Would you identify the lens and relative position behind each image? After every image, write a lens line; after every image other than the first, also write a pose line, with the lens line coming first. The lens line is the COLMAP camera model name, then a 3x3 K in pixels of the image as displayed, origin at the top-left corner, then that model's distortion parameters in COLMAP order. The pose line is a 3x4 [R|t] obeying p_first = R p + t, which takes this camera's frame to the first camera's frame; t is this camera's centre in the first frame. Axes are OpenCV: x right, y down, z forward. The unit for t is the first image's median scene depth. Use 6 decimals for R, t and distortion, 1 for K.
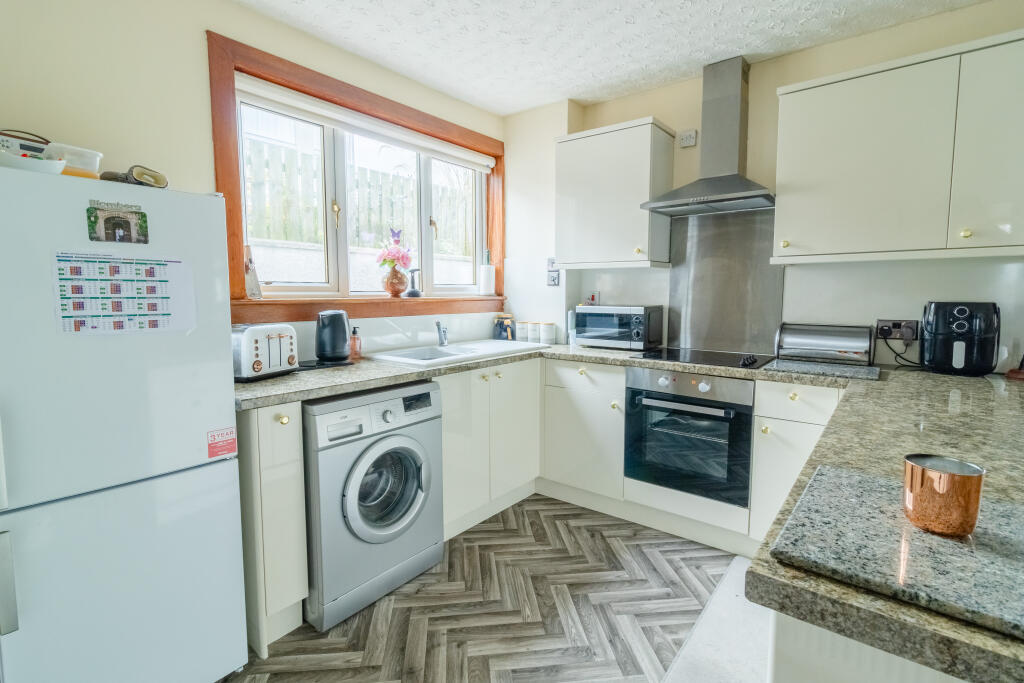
lens RADIAL K [[482.1, 0, 509.9], [0, 482.1, 338.4], [0, 0, 1]] dist [-0.000248, -0.000051]
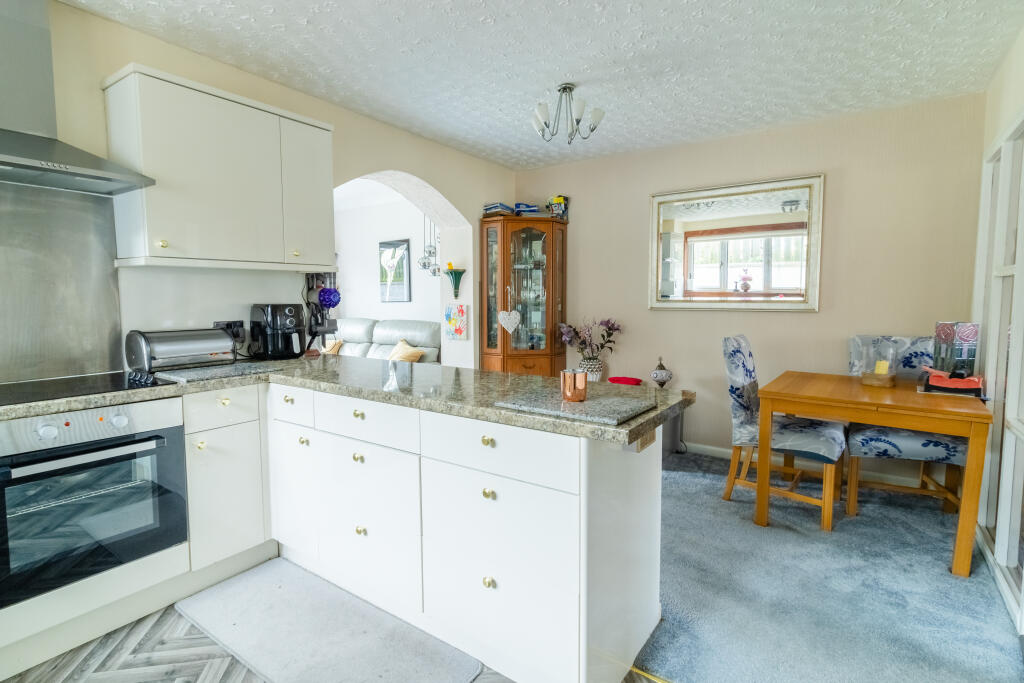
lens RADIAL K [[523.0, 0, 509.1], [0, 523.0, 337.9], [0, 0, 1]] dist [-0.005849, -0.001089]
pose [[-0.089909, -0.079373, 0.992782, -0.477971], [0.097263, 0.991355, 0.088067, -0.043138], [-0.991189, 0.104479, -0.081411, 0.456883]]
